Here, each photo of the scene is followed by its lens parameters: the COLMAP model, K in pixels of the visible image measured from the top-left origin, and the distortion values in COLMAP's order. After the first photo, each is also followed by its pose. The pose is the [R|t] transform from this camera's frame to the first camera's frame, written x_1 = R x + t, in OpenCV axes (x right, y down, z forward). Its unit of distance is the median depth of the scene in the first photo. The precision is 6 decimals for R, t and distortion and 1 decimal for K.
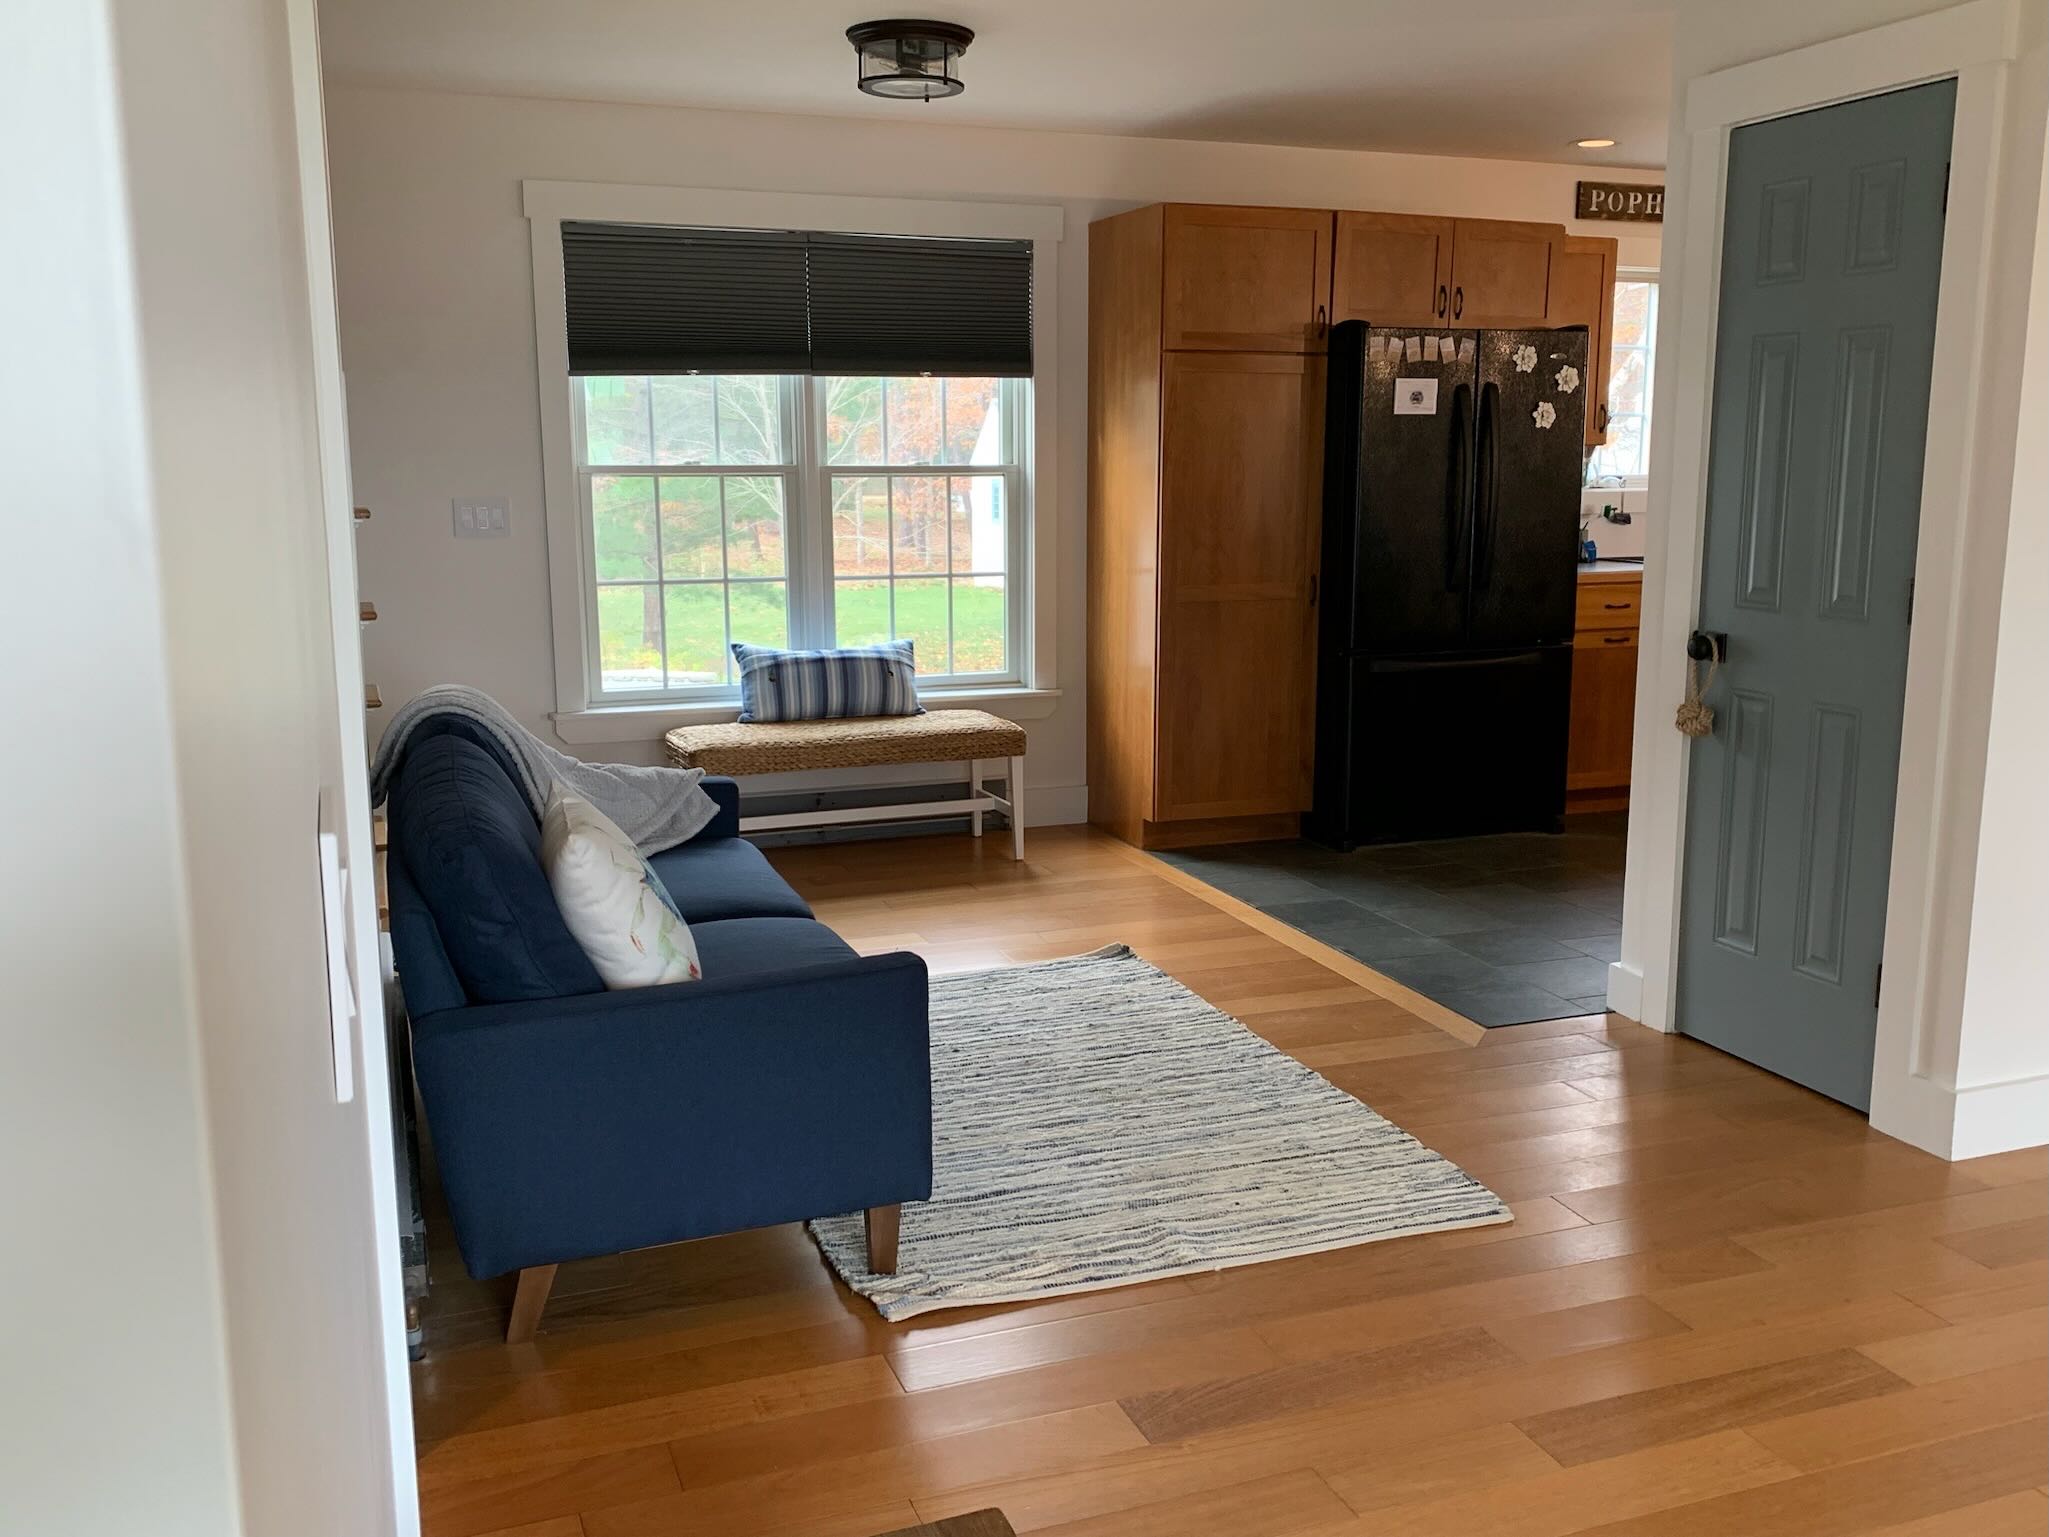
lens RADIAL K [[1789.3, 0, 1038.0], [0, 1789.3, 761.0], [0, 0, 1]] dist [0.074024, -0.136984]
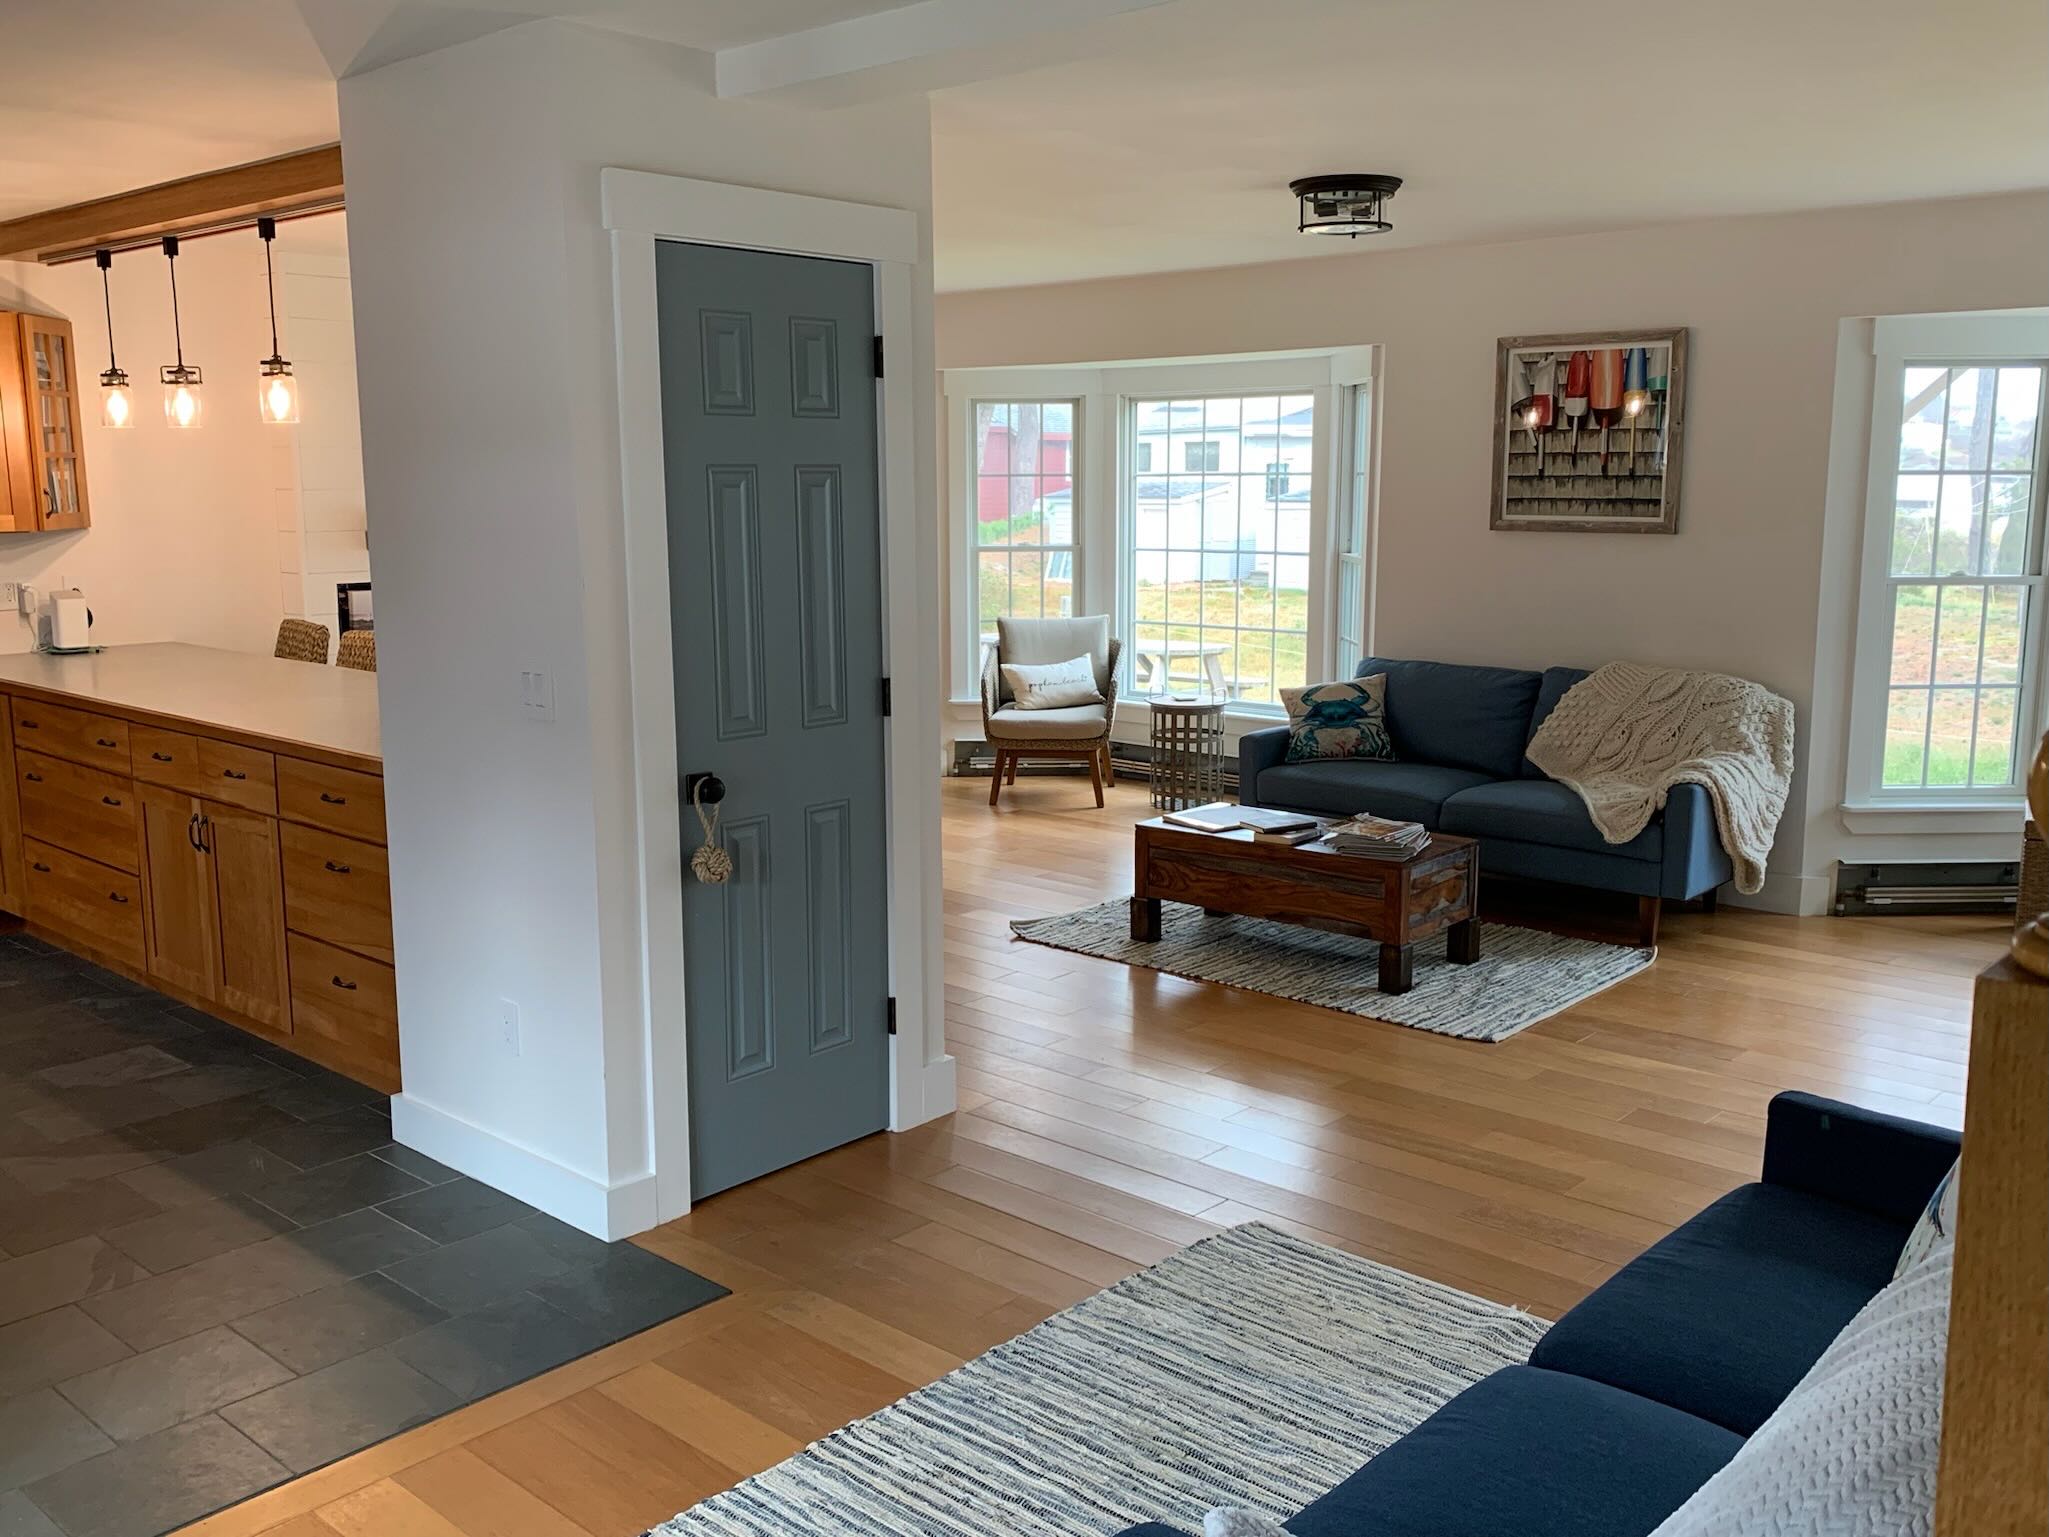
lens RADIAL K [[1789.3, 0, 1021.1], [0, 1789.3, 768.7], [0, 0, 1]] dist [0.074024, -0.136984]
pose [[-0.455921, -0.145119, 0.878110, -0.448450], [0.157267, 0.957957, 0.239969, -0.231586], [-0.876016, 0.247504, -0.413931, 1.055807]]
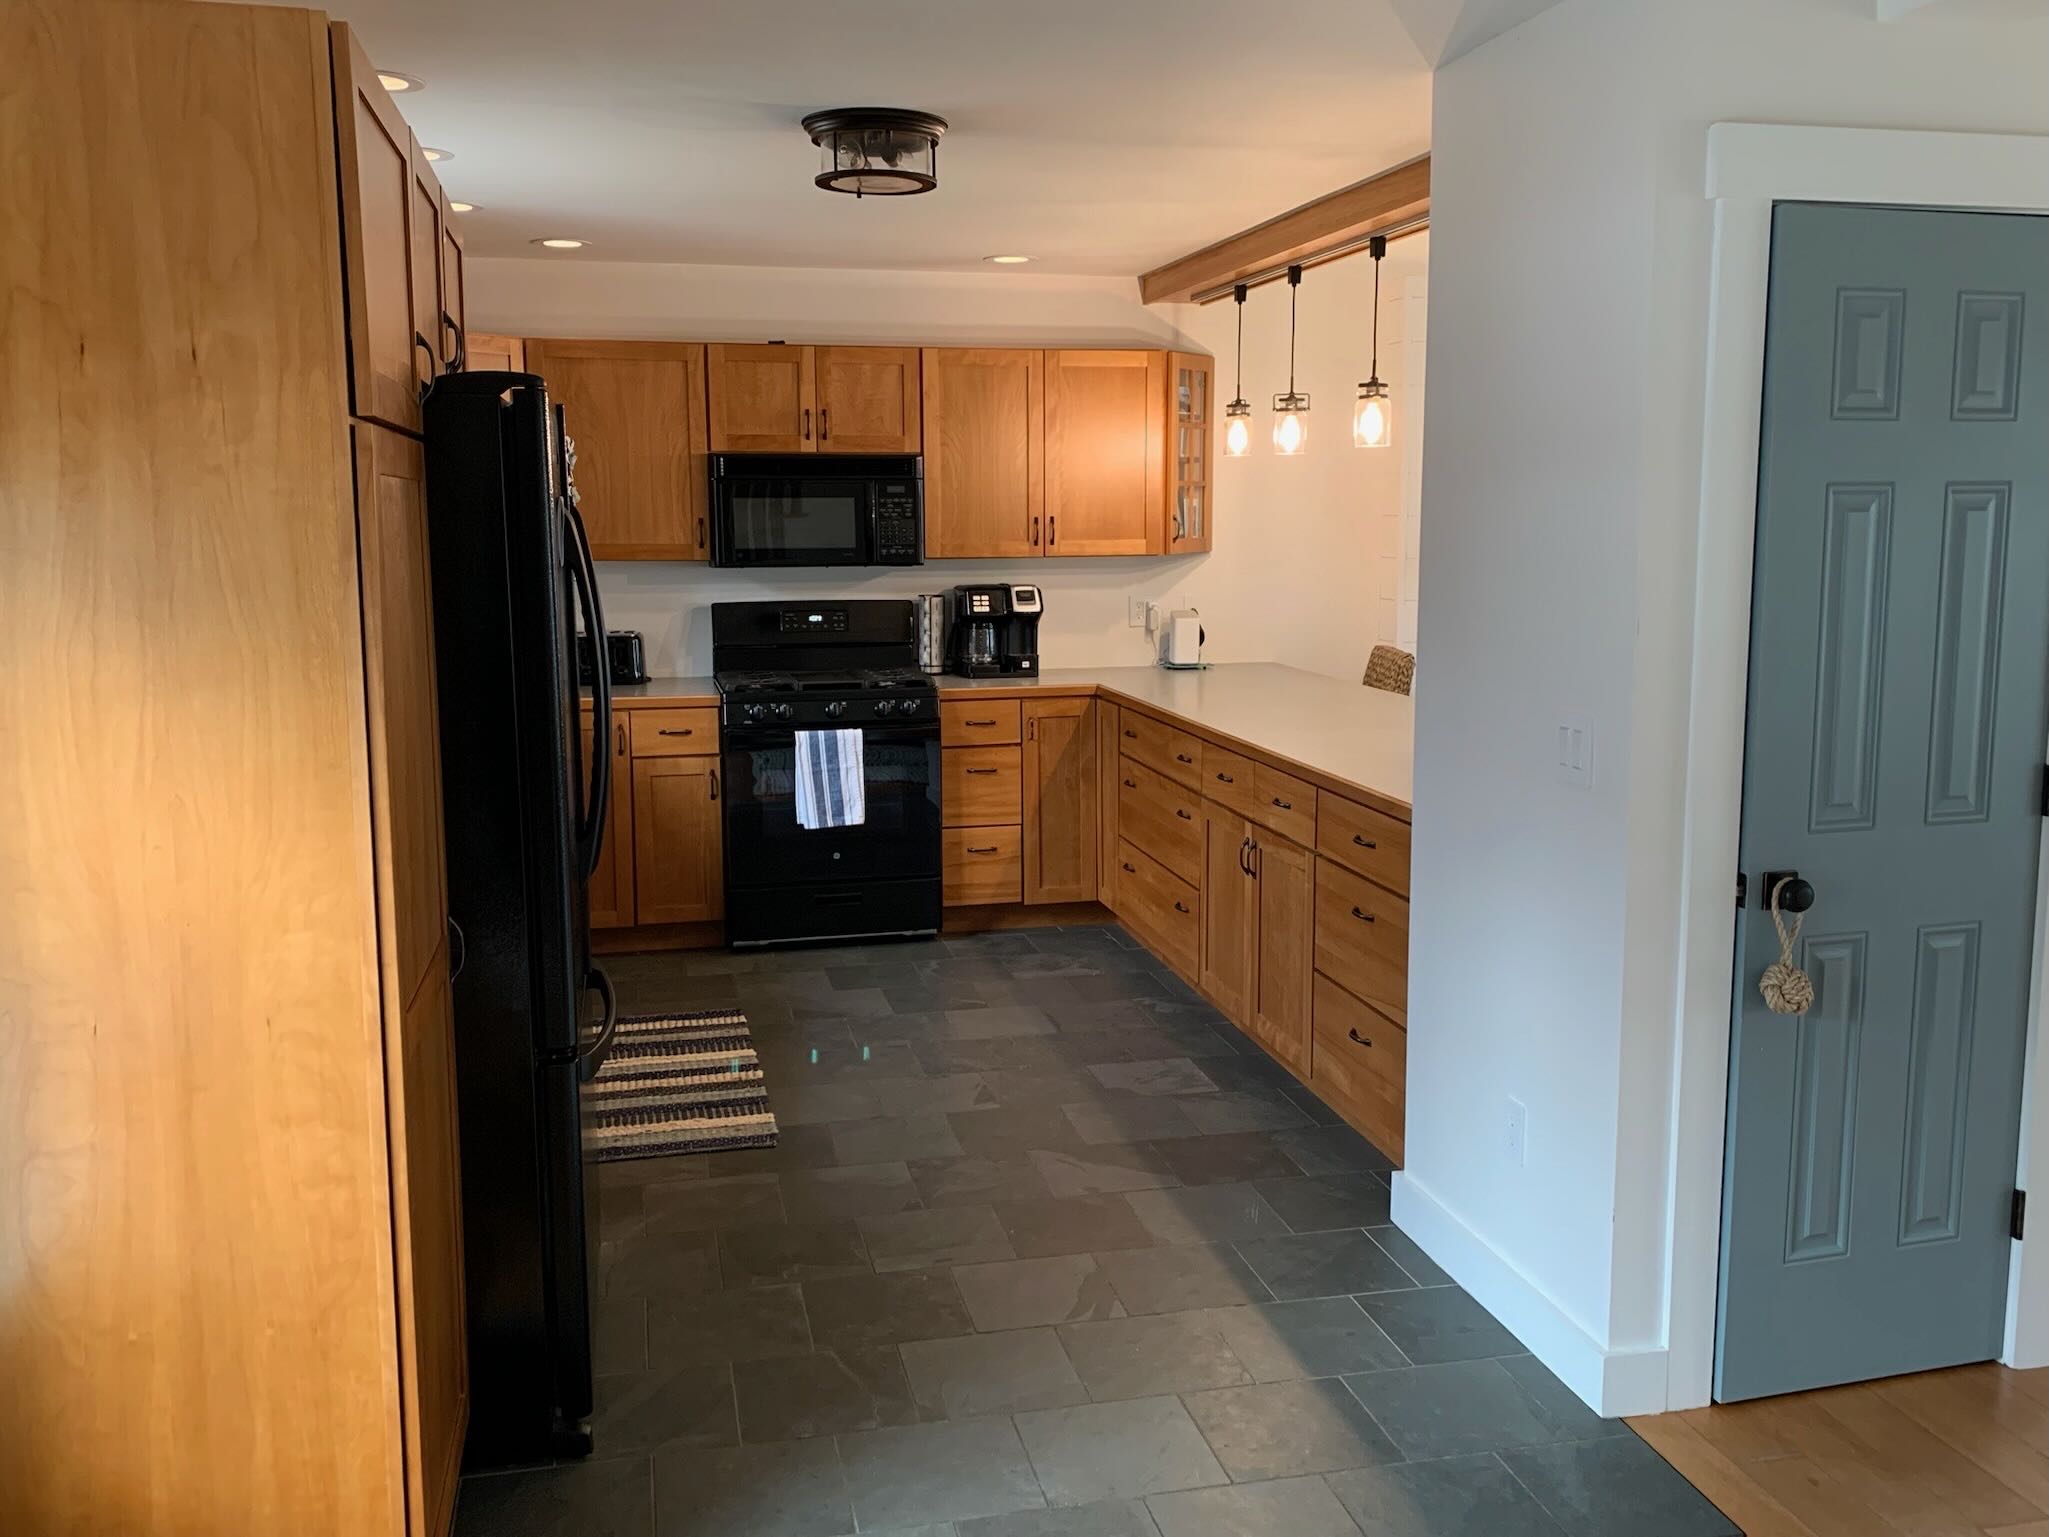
lens RADIAL K [[1789.3, 0, 1010.9], [0, 1789.3, 746.6], [0, 0, 1]] dist [0.074024, -0.136984]
pose [[0.145112, -0.134804, 0.980189, -0.345123], [0.172946, 0.978879, 0.109020, -0.219346], [-0.974183, 0.153699, 0.165361, 1.002206]]
